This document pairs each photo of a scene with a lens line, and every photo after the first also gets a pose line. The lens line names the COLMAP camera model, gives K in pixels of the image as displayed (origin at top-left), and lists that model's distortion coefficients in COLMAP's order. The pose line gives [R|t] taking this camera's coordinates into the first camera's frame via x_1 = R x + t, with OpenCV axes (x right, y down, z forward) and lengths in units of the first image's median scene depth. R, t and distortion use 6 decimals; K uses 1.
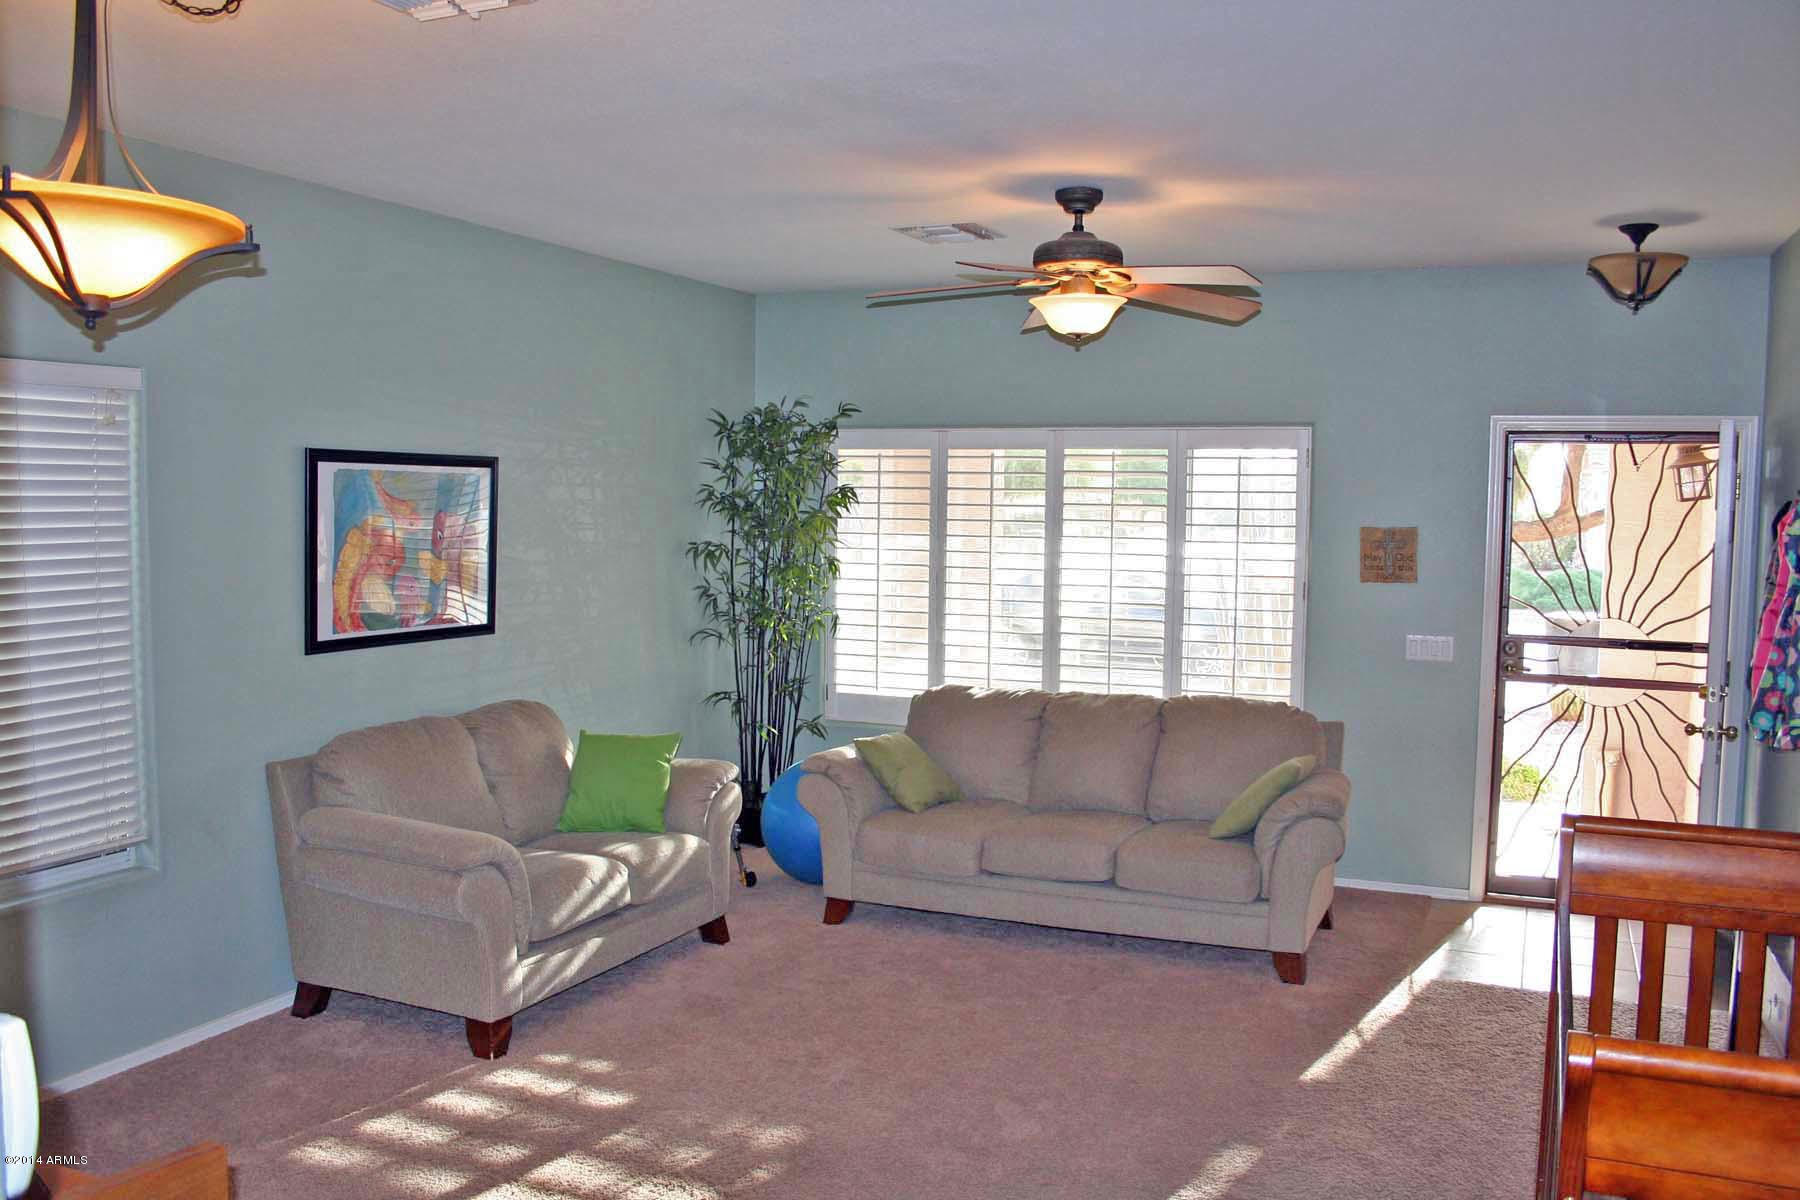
lens RADIAL K [[1494.3, 0, 906.4], [0, 1494.3, 605.4], [0, 0, 1]] dist [-0.153818, 0.136027]
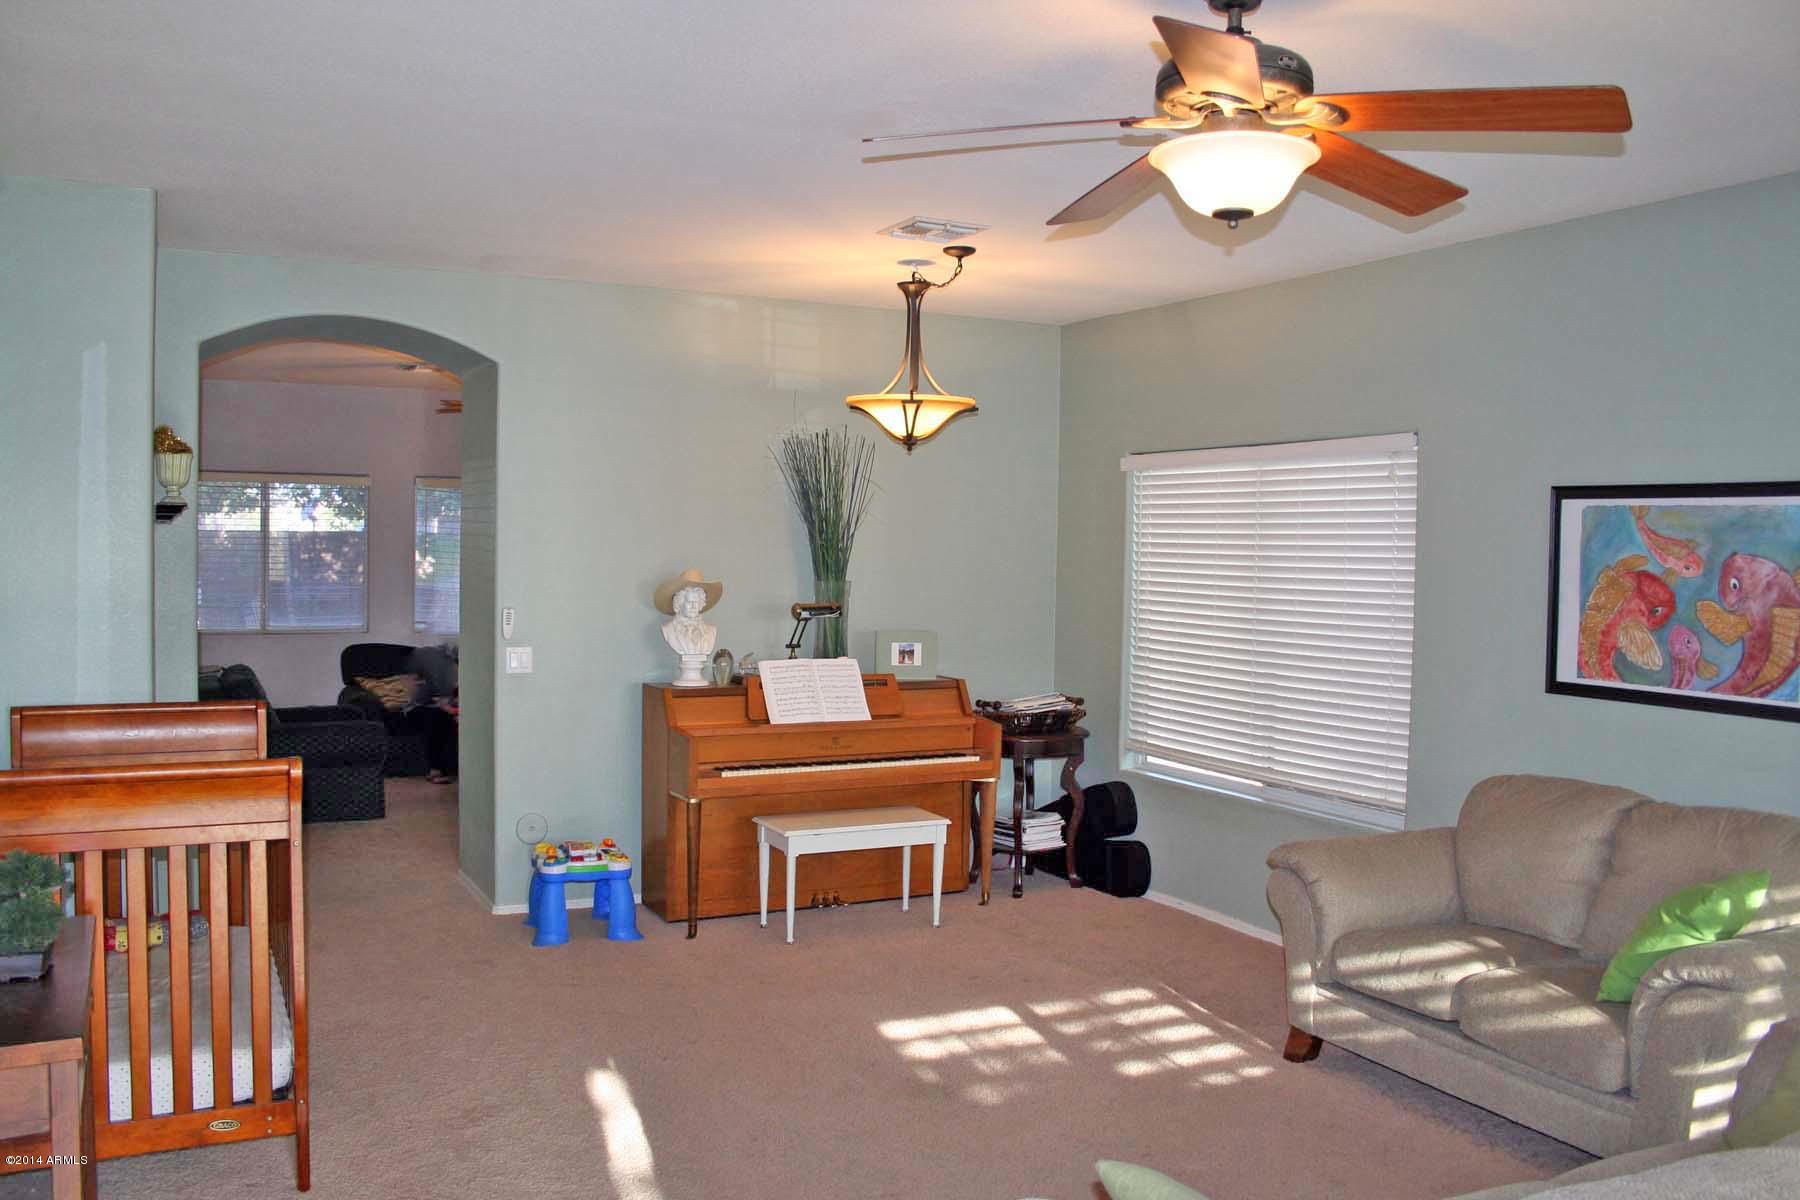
lens RADIAL K [[1494.3, 0, 906.4], [0, 1494.3, 605.4], [0, 0, 1]] dist [-0.153818, 0.136027]
pose [[-0.629576, 0.006108, -0.776915, 0.538717], [-0.082789, 0.993748, 0.074901, -0.053800], [0.772515, 0.111475, -0.625135, 1.075423]]
